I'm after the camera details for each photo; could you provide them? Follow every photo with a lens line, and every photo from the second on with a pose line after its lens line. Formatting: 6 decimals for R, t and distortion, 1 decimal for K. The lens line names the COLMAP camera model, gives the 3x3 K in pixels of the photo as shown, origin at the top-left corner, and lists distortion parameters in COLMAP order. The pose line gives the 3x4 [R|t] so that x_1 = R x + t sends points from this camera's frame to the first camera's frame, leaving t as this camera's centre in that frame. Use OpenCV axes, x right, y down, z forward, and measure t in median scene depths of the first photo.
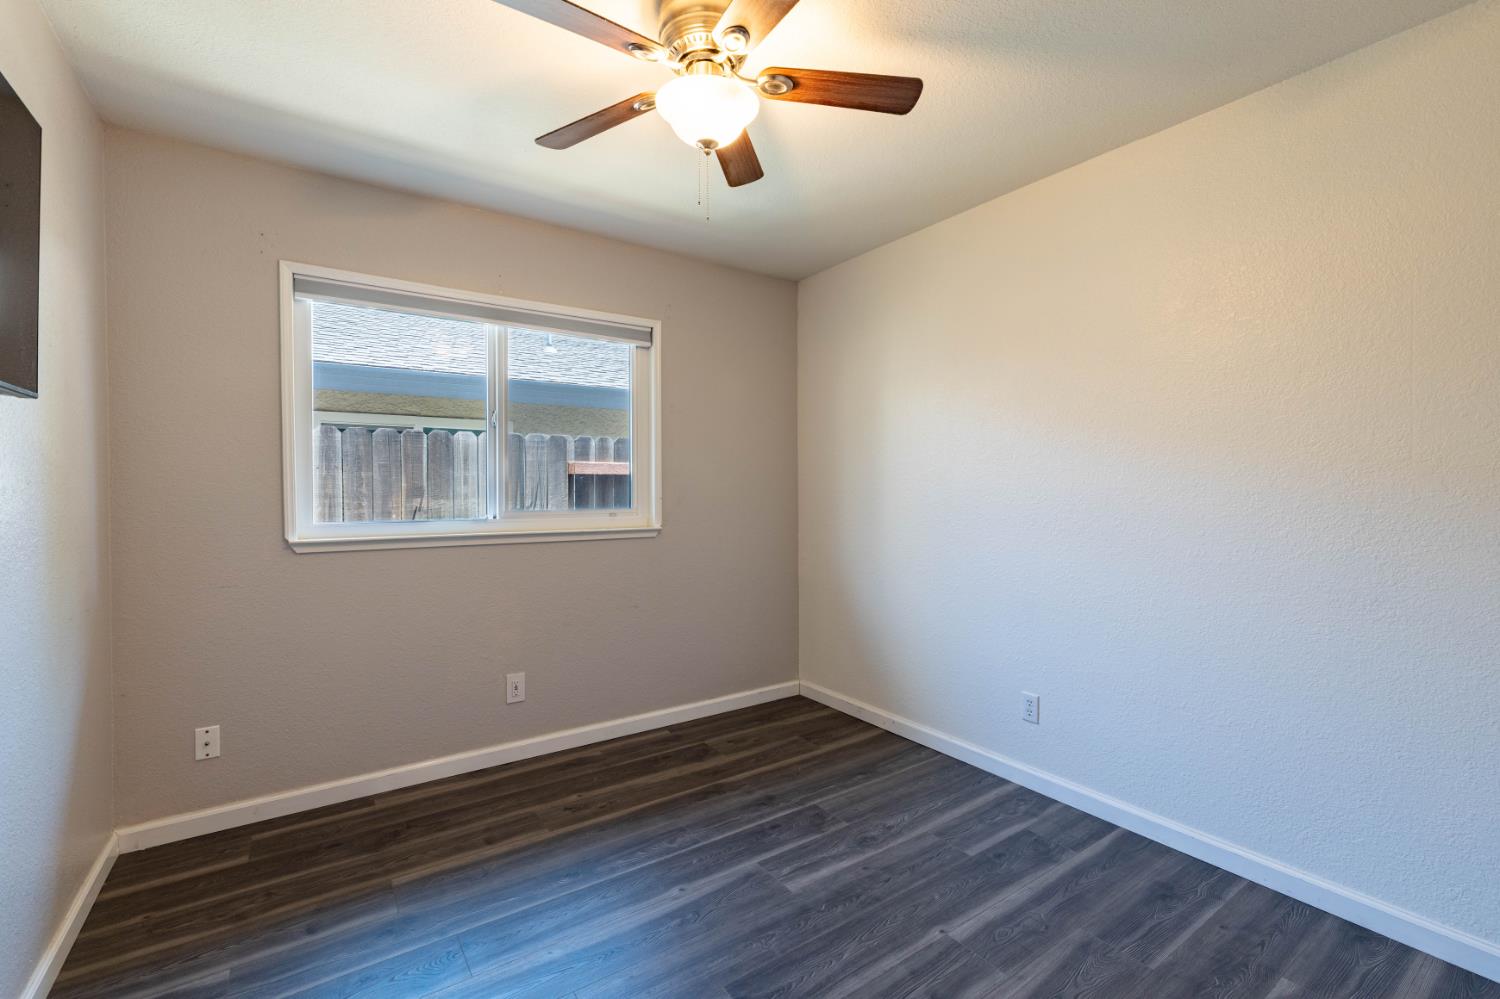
lens RADIAL K [[646.4, 0, 761.4], [0, 646.4, 500.5], [0, 0, 1]] dist [-0.000443, 0.001715]
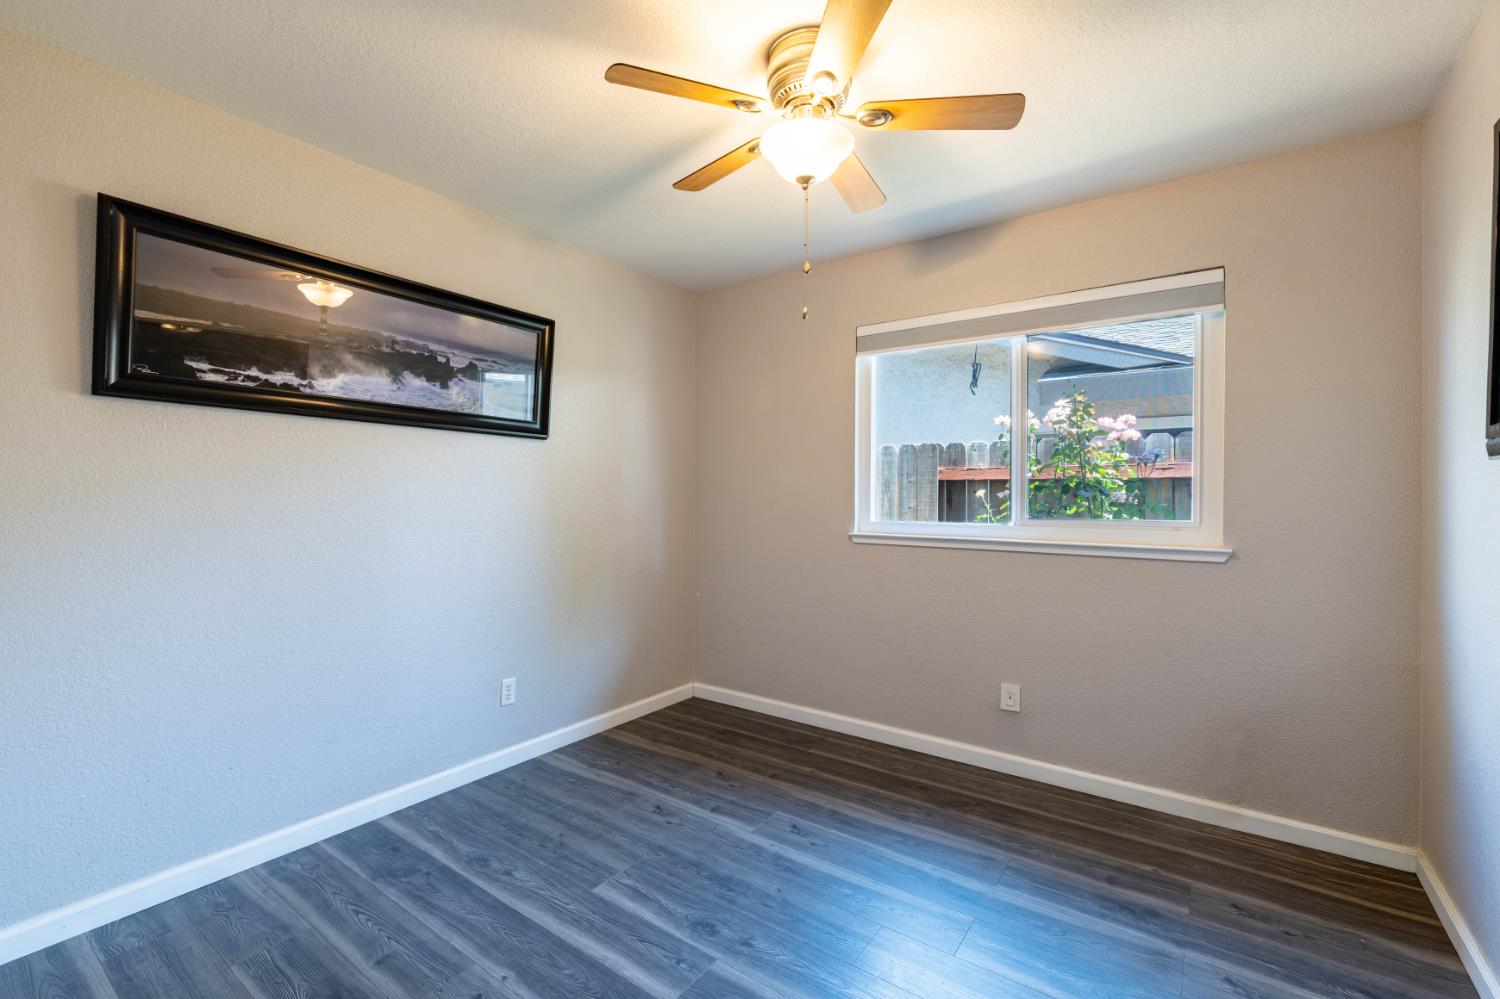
lens RADIAL K [[646.4, 0, 743.2], [0, 646.4, 487.7], [0, 0, 1]] dist [-0.000443, 0.001715]
pose [[0.326185, -0.006829, -0.945281, 0.414765], [-0.021572, 0.999660, -0.014666, -0.006525], [0.945060, 0.025176, 0.325926, 0.289874]]
